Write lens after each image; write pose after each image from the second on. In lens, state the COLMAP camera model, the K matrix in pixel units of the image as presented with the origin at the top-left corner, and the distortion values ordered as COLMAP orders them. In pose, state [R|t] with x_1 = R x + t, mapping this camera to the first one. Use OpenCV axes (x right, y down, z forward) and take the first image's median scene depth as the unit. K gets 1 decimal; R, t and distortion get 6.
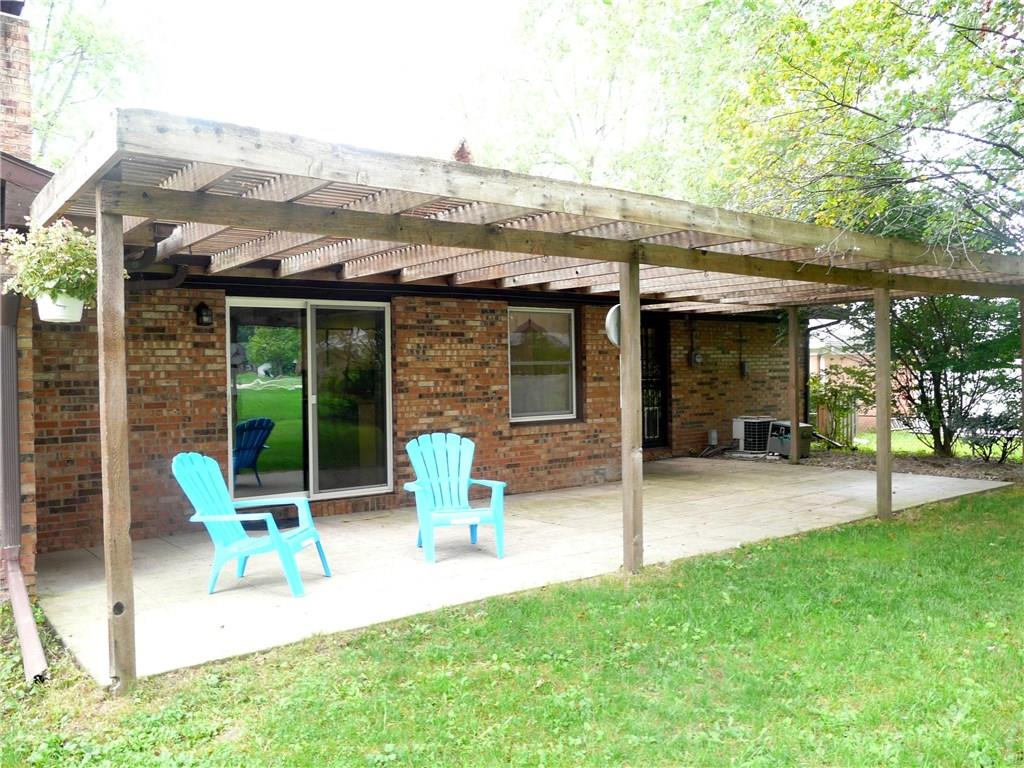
lens RADIAL K [[866.8, 0, 513.5], [0, 866.8, 383.5], [0, 0, 1]] dist [-0.034933, 0.010887]
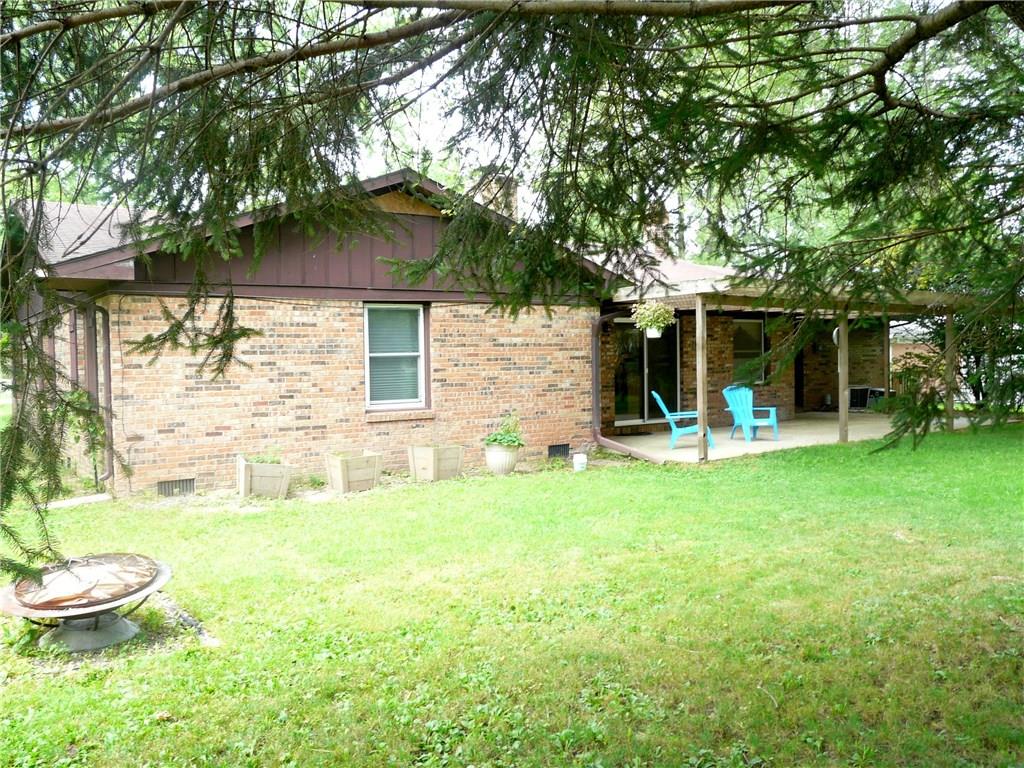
lens RADIAL K [[849.9, 0, 510.7], [0, 849.9, 387.9], [0, 0, 1]] dist [-0.072272, 0.086769]
pose [[0.998918, 0.002796, -0.046427, -0.390770], [-0.001619, 0.999677, 0.025359, 0.007927], [0.046483, -0.025256, 0.998600, -0.768771]]
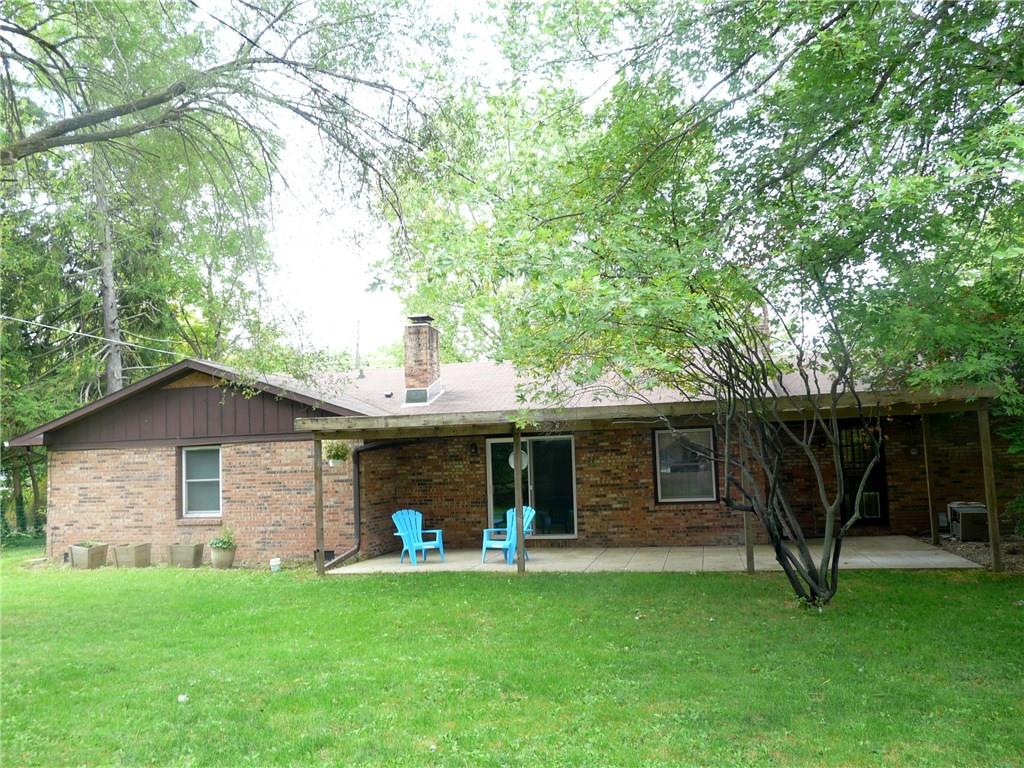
lens RADIAL K [[849.9, 0, 510.9], [0, 849.9, 384.8], [0, 0, 1]] dist [-0.072272, 0.086769]
pose [[0.638553, -0.071805, -0.766221, 1.097305], [0.015346, 0.996628, -0.080607, -0.052765], [0.769425, 0.039714, 0.637502, -0.247150]]
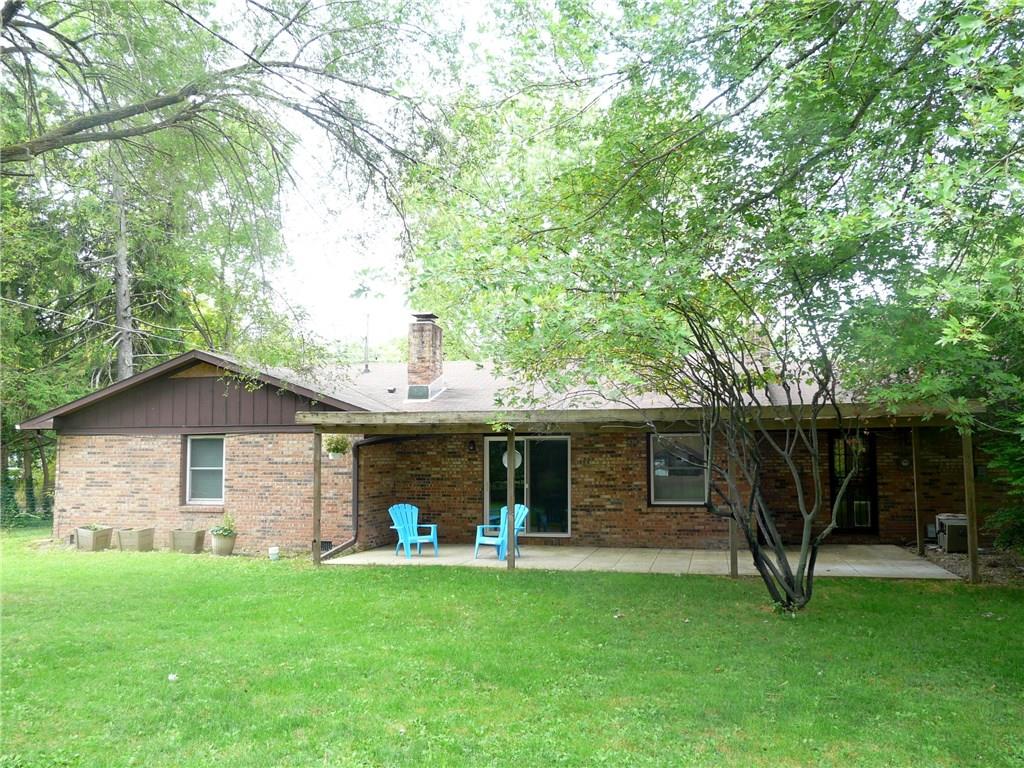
lens RADIAL K [[849.9, 0, 512.2], [0, 849.9, 383.0], [0, 0, 1]] dist [-0.072272, 0.086769]
pose [[0.631001, -0.050147, -0.774160, 1.139423], [-0.016327, 0.996829, -0.077879, -0.058162], [0.775611, 0.061782, 0.628181, -0.249235]]
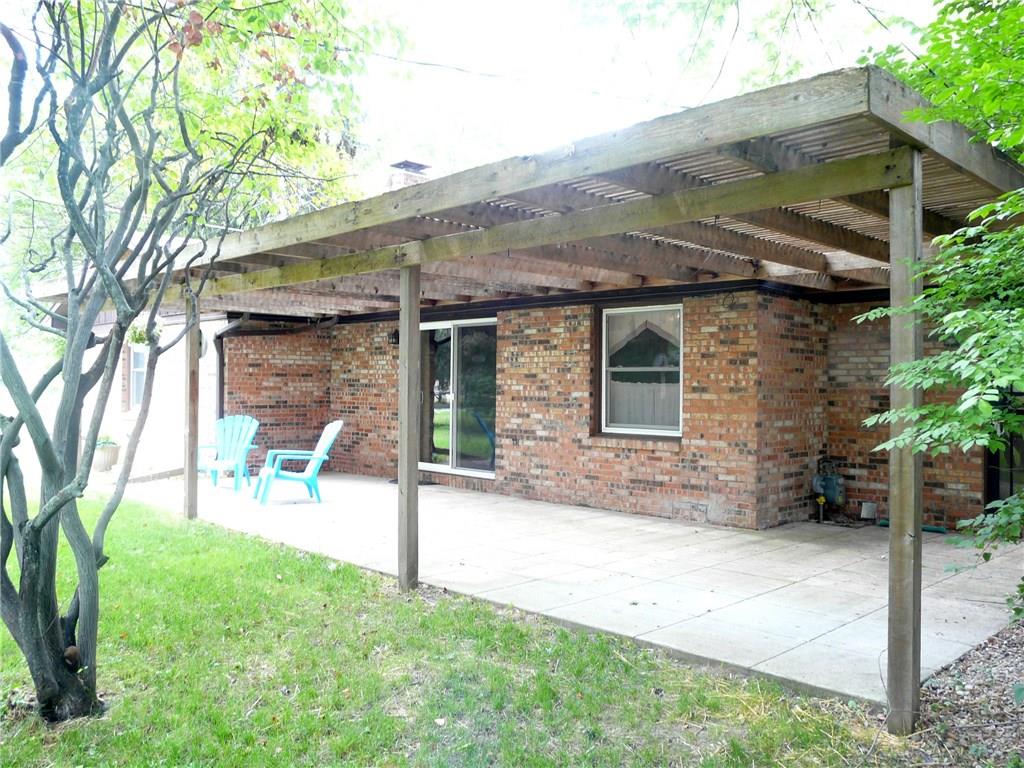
lens RADIAL K [[849.9, 0, 516.2], [0, 849.9, 380.2], [0, 0, 1]] dist [-0.072272, 0.086769]
pose [[0.128796, 0.014988, -0.991558, 0.938026], [-0.022197, 0.999679, 0.012228, -0.021711], [0.991423, 0.020435, 0.129087, 0.821520]]
